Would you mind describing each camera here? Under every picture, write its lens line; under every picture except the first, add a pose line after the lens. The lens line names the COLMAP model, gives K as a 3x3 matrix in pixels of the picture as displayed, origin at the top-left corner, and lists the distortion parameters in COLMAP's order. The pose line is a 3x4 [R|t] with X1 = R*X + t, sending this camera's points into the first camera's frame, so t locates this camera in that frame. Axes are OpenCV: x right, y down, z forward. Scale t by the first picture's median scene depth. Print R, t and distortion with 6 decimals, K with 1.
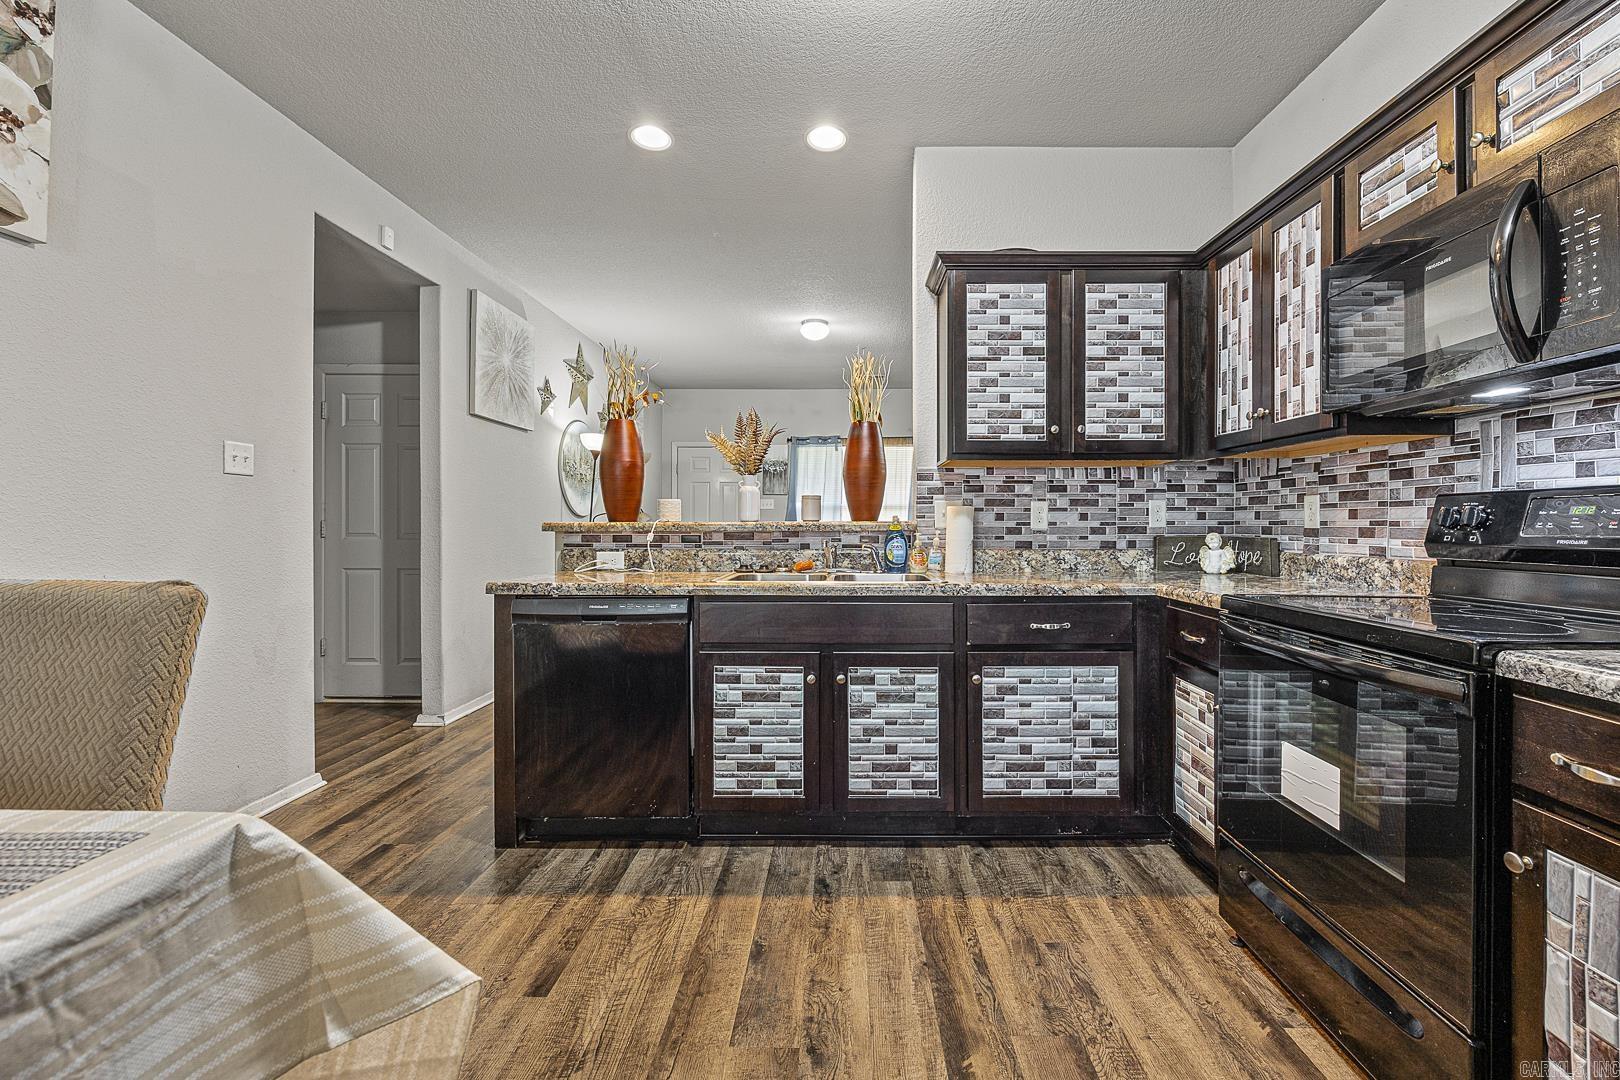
lens RADIAL K [[663.3, 0, 836.7], [0, 663.3, 532.6], [0, 0, 1]] dist [-0.002266, -0.001566]
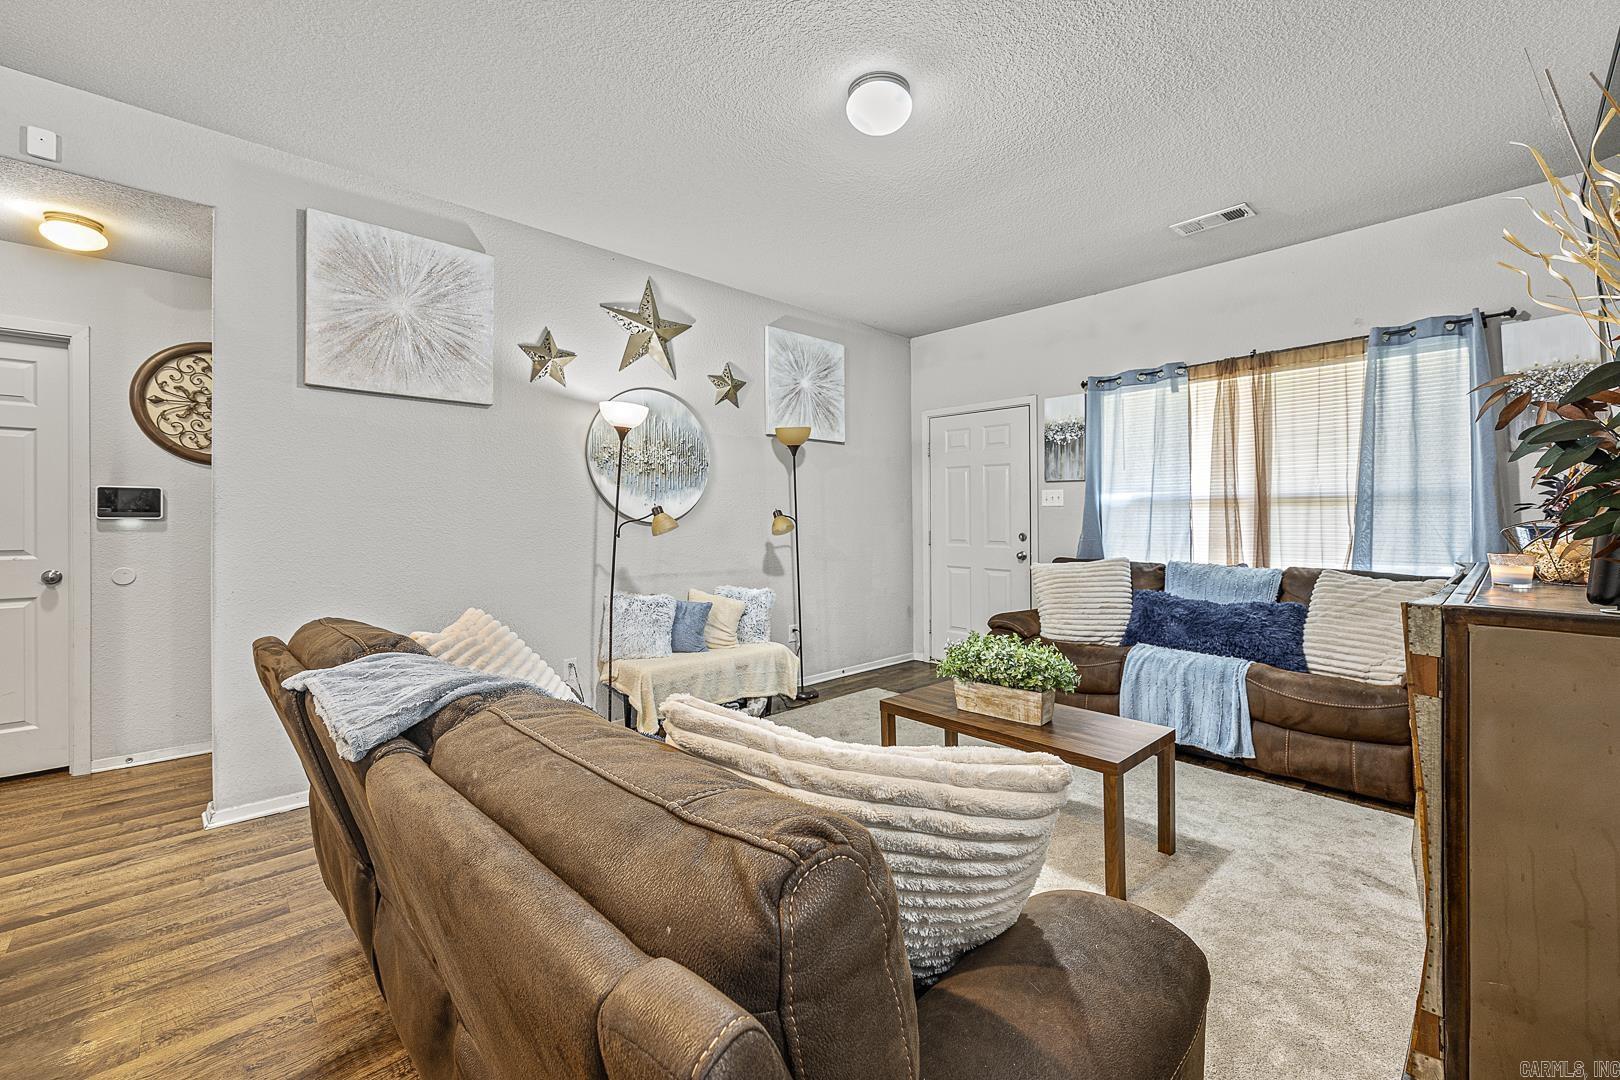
lens RADIAL K [[663.3, 0, 842.5], [0, 663.3, 524.8], [0, 0, 1]] dist [-0.002266, -0.001566]
pose [[0.707358, 0.002967, -0.706849, 0.637022], [-0.009404, 0.999942, -0.005213, -0.050632], [0.706793, 0.010335, 0.707345, 1.582474]]
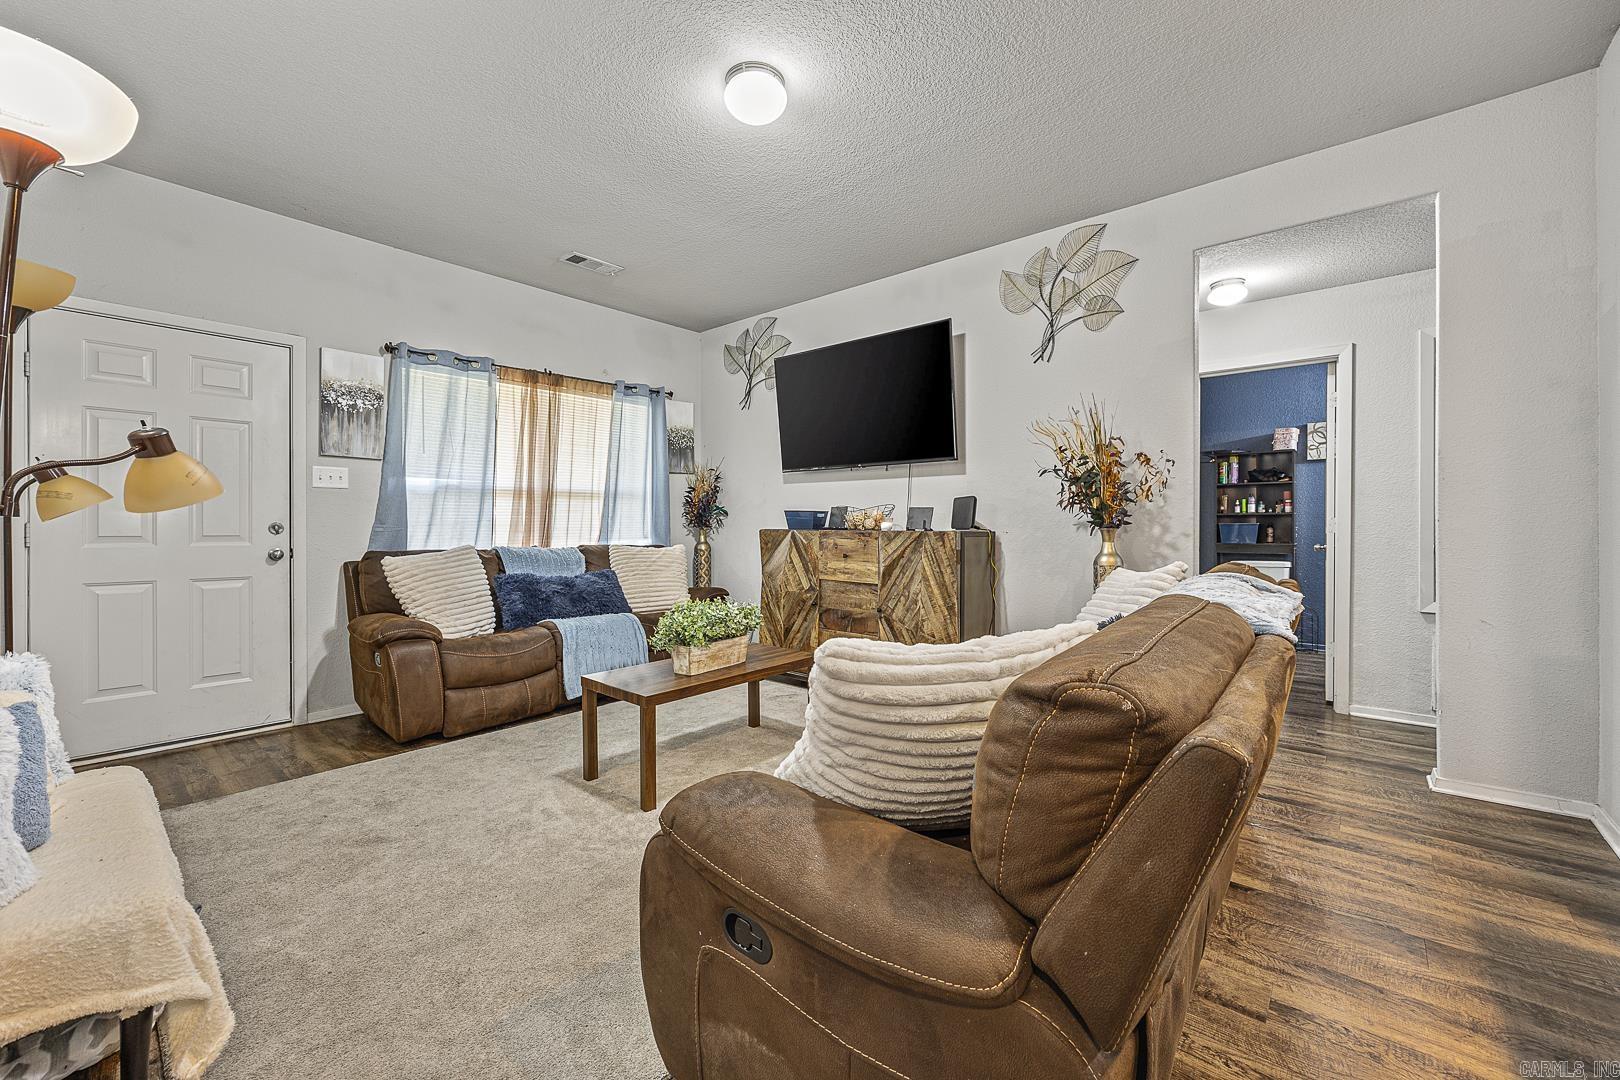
lens RADIAL K [[663.3, 0, 819.8], [0, 663.3, 532.2], [0, 0, 1]] dist [-0.002266, -0.001566]
pose [[0.642614, -0.010463, 0.766119, -0.876027], [0.012419, 0.999918, 0.003239, -0.005799], [-0.766089, 0.007433, 0.642691, 1.556020]]
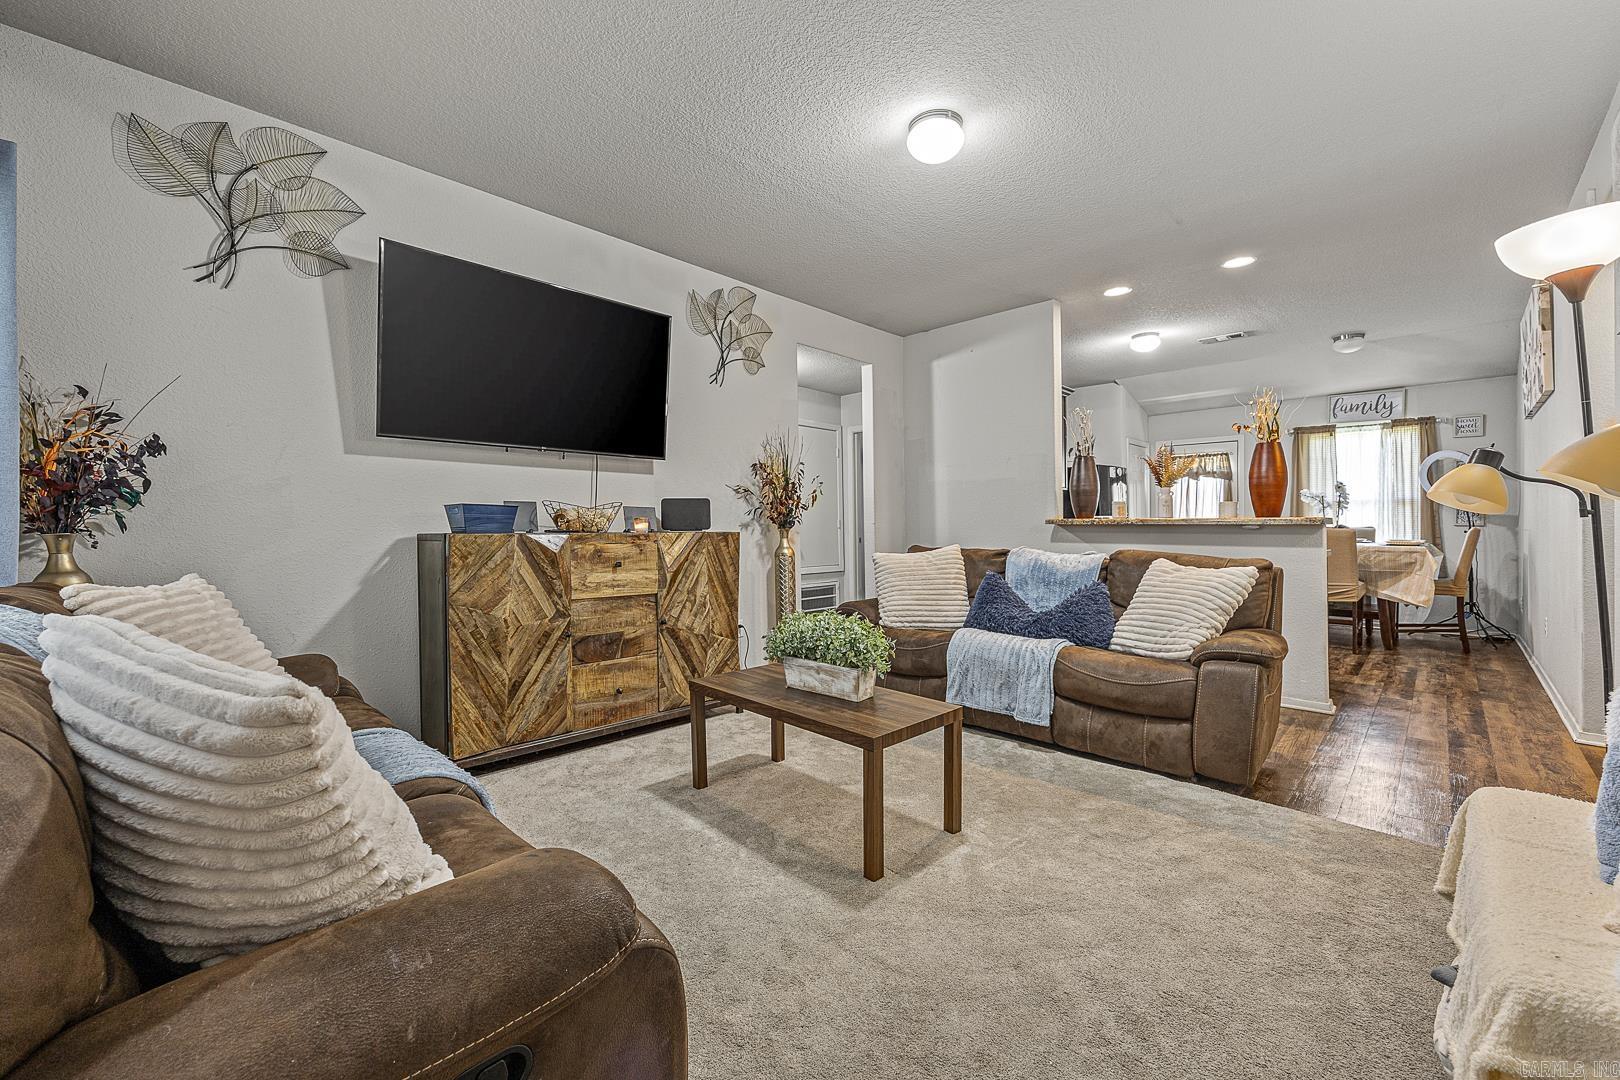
lens RADIAL K [[663.3, 0, 824.5], [0, 663.3, 527.8], [0, 0, 1]] dist [-0.002266, -0.001566]
pose [[-0.735277, -0.002183, 0.677764, -0.764655], [0.009741, 0.999857, 0.013788, -0.031288], [-0.677697, 0.016740, -0.735151, 3.456805]]
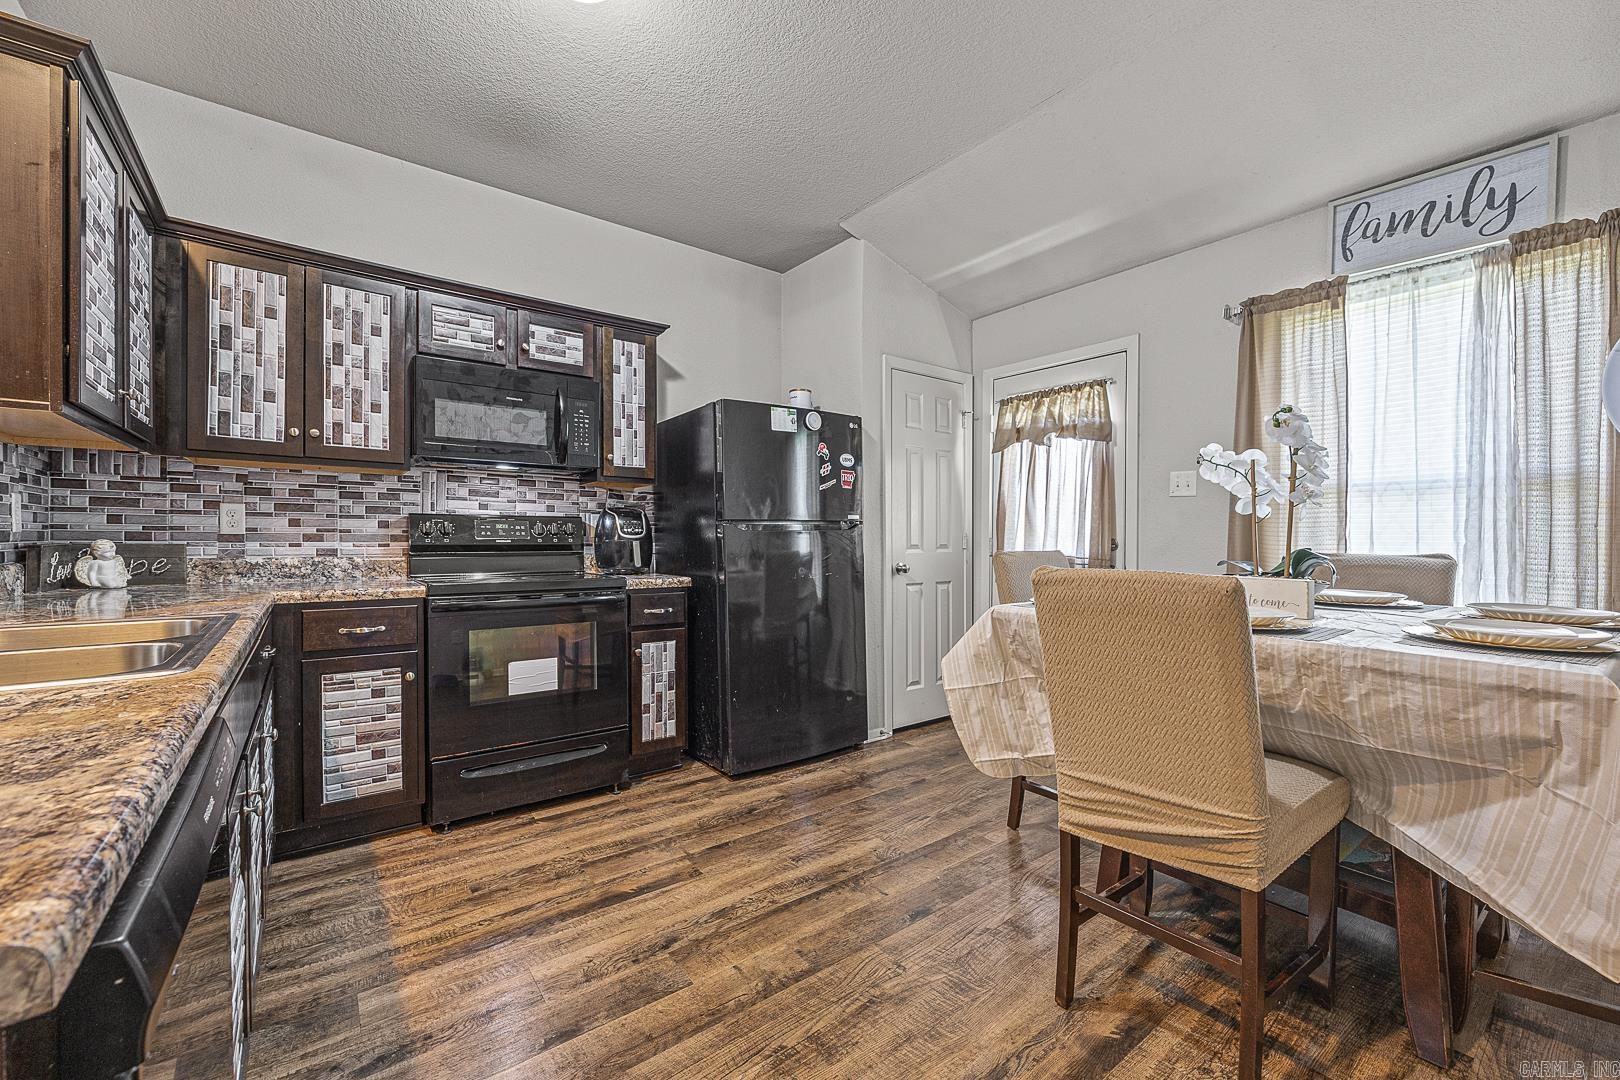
lens RADIAL K [[663.3, 0, 817.7], [0, 663.3, 546.3], [0, 0, 1]] dist [-0.002266, -0.001566]
pose [[-0.624495, -0.016185, 0.780861, -0.752610], [0.002753, 0.999733, 0.022923, -0.009295], [-0.781024, 0.016465, -0.624284, 0.974115]]
